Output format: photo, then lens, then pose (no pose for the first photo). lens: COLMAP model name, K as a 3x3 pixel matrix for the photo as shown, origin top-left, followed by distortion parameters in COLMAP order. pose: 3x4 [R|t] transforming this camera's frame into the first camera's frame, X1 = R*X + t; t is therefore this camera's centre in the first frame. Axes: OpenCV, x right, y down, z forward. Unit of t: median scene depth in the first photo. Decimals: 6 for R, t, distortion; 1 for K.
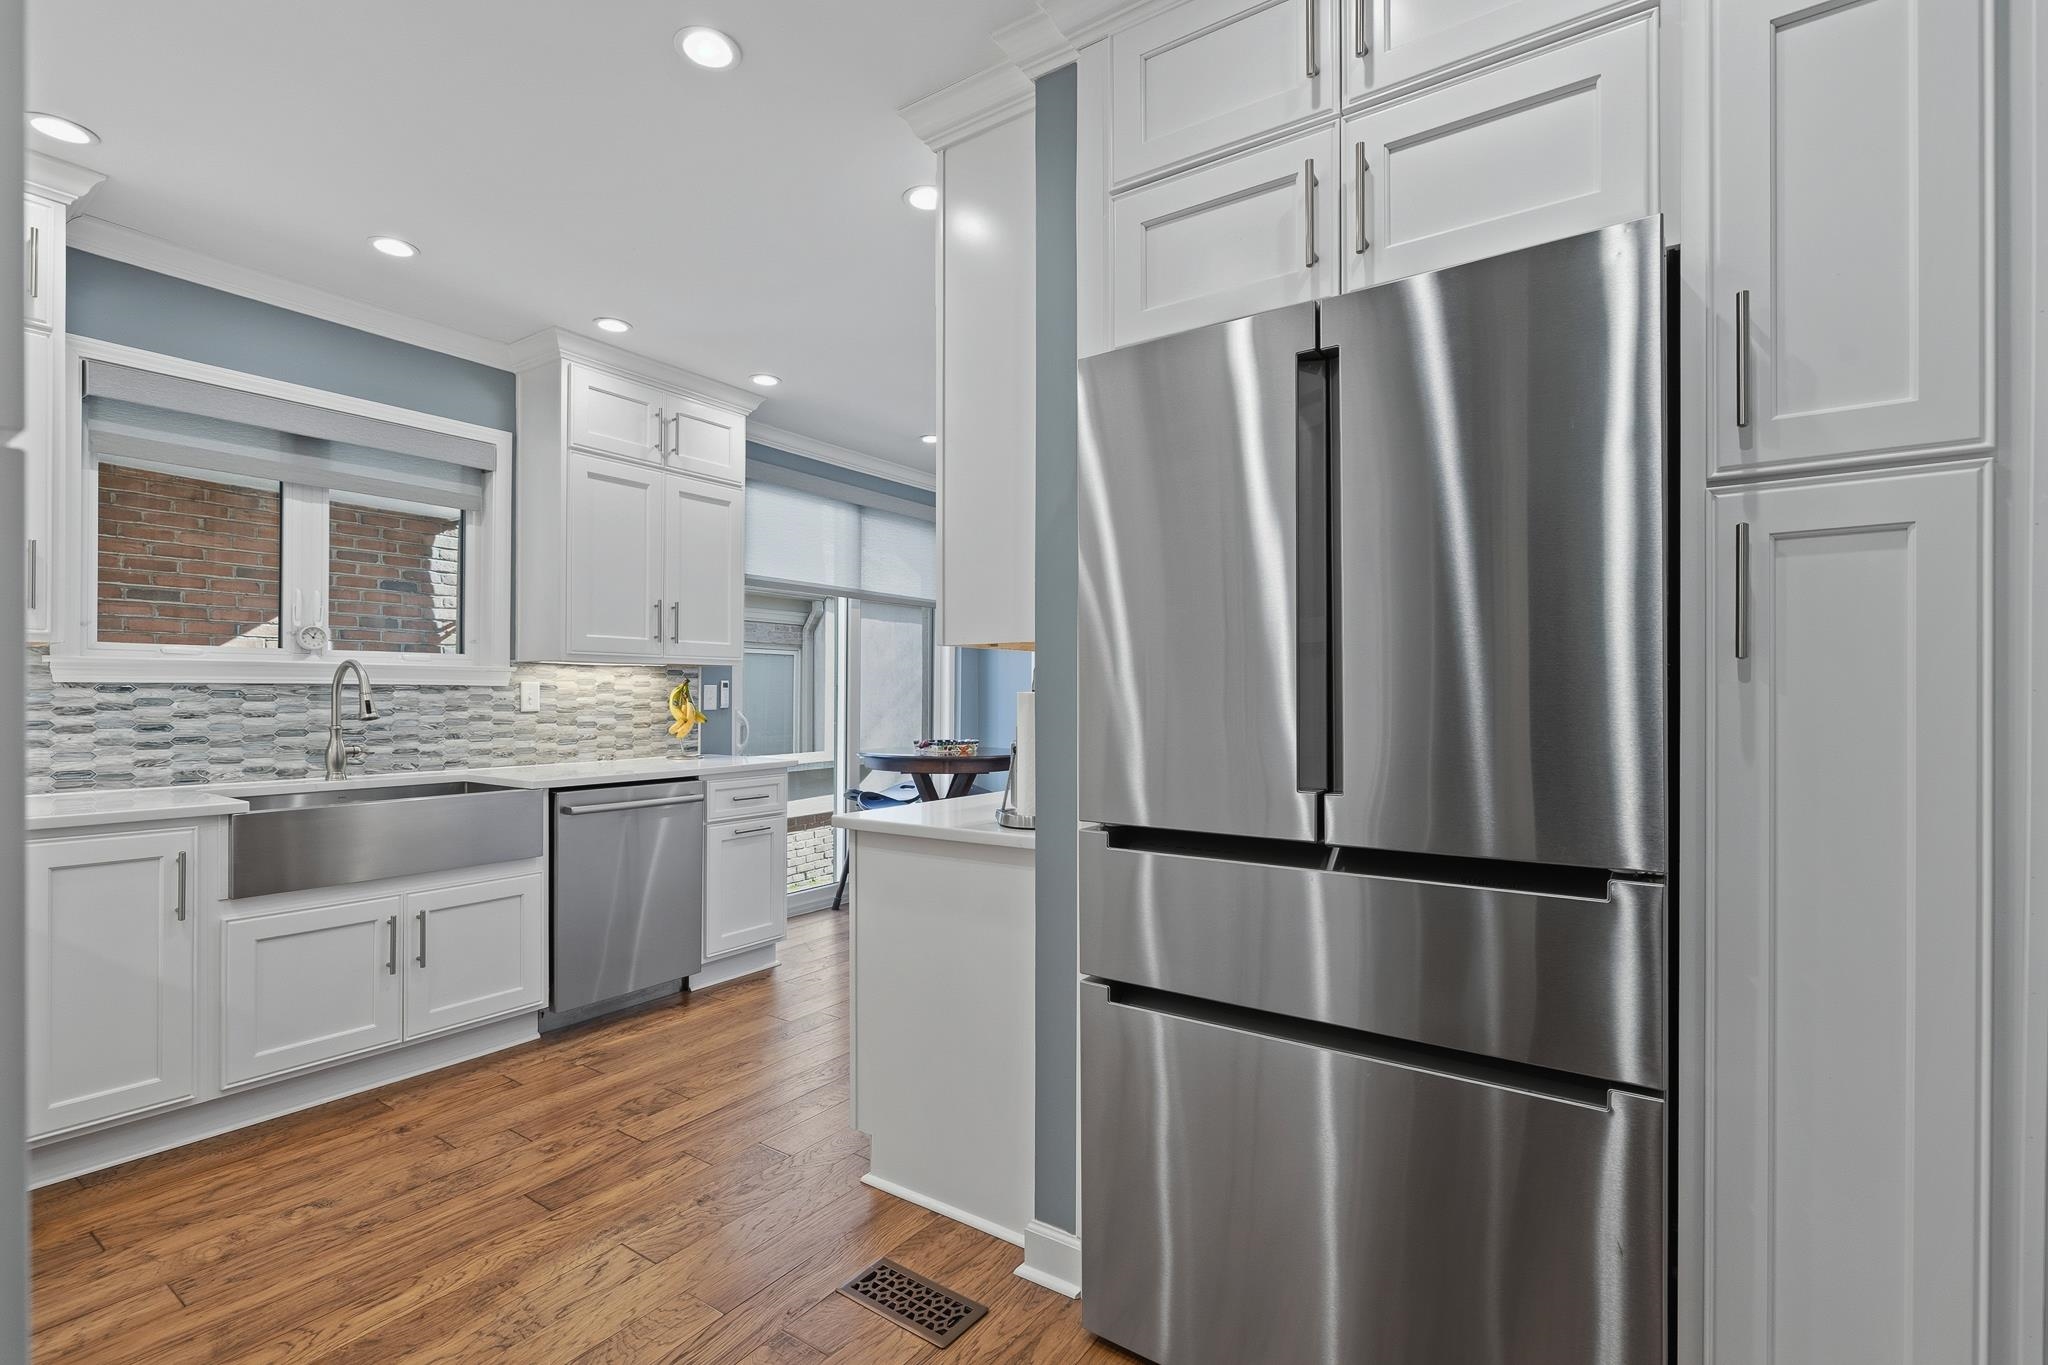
lens RADIAL K [[932.5, 0, 1017.7], [0, 932.5, 696.6], [0, 0, 1]] dist [-0.003283, 0.000449]
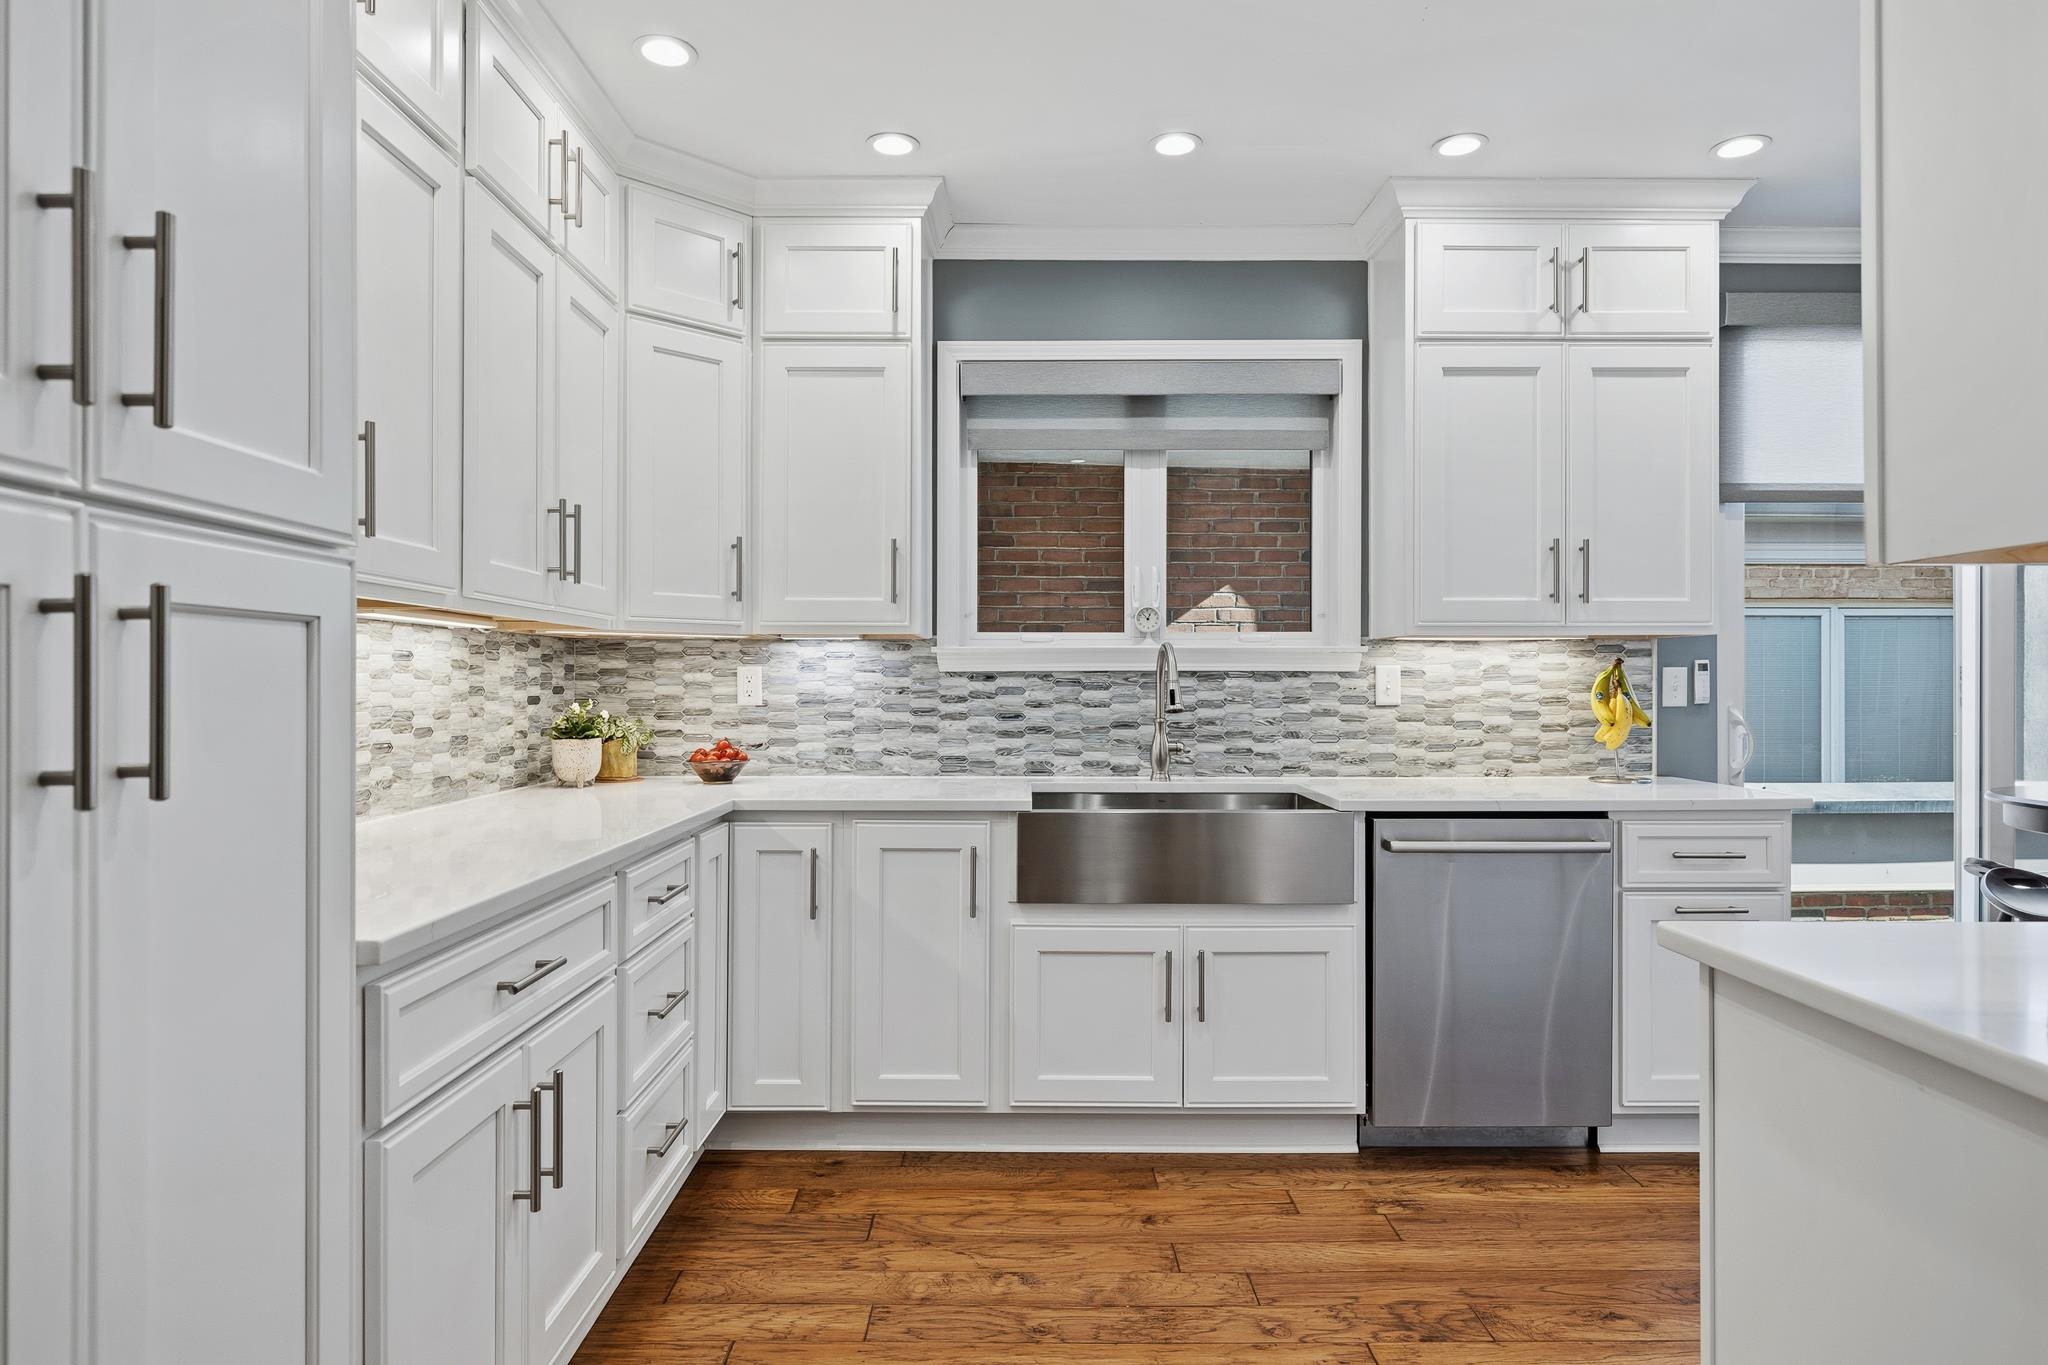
lens RADIAL K [[1166.1, 0, 1010.2], [0, 1166.1, 672.7], [0, 0, 1]] dist [0.005091, -0.001889]
pose [[0.569686, -0.007115, -0.821832, 0.082574], [-0.000452, 0.999960, -0.008971, -0.001795], [0.821863, 0.005482, 0.569660, 0.238580]]
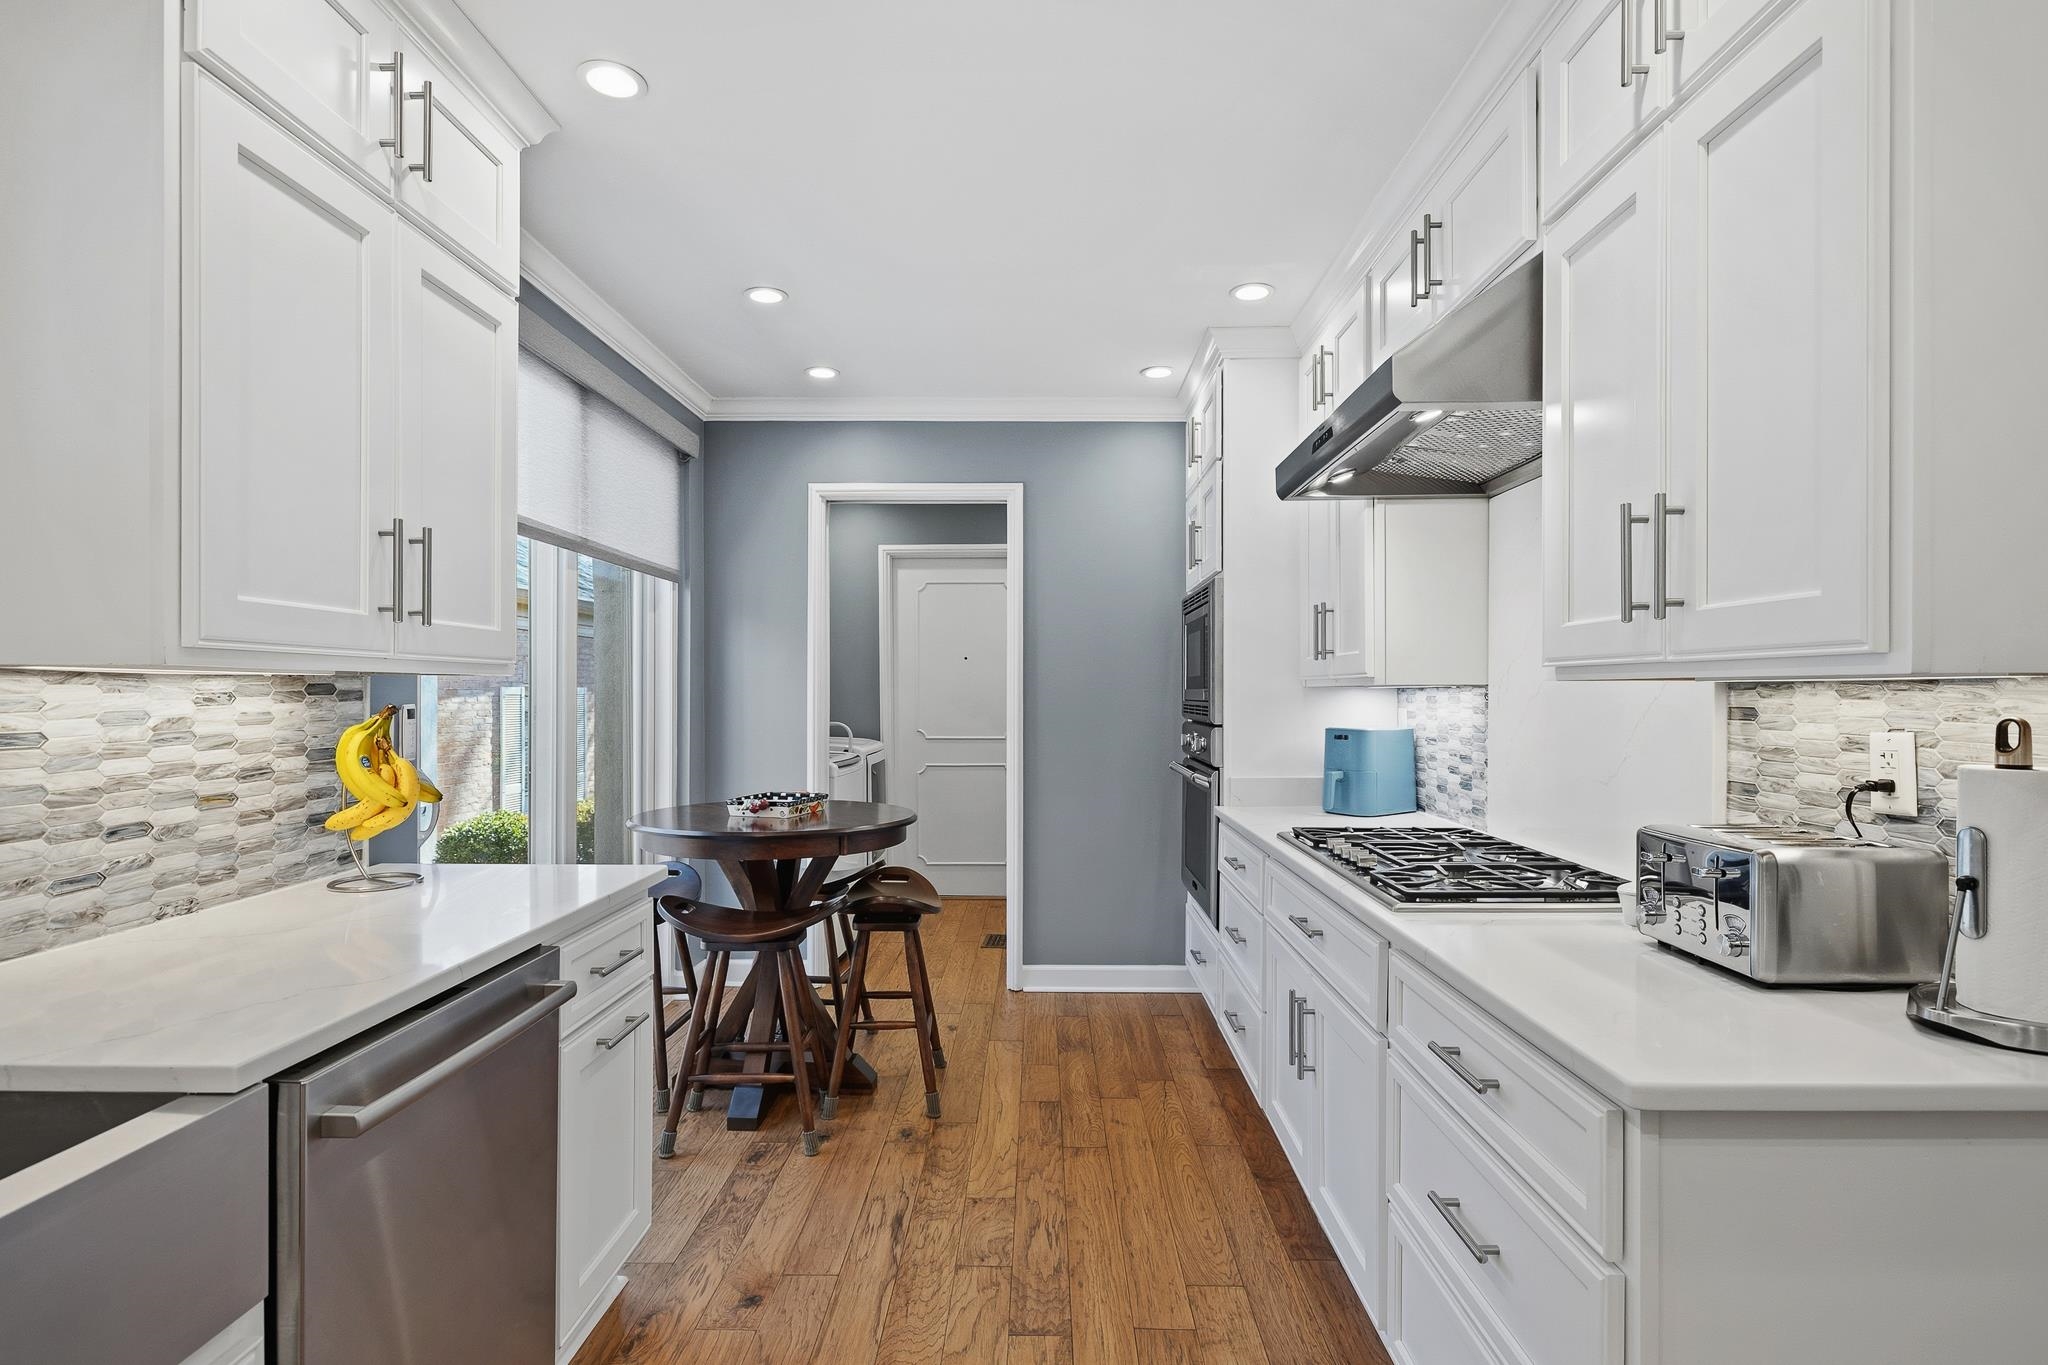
lens RADIAL K [[1001.7, 0, 1022.5], [0, 1001.7, 696.0], [0, 0, 1]] dist [0.002844, 0.000679]
pose [[0.831890, -0.005474, 0.554914, -0.449242], [0.004654, 0.999985, 0.002888, -0.028334], [-0.554921, 0.000180, 0.831903, 0.534217]]
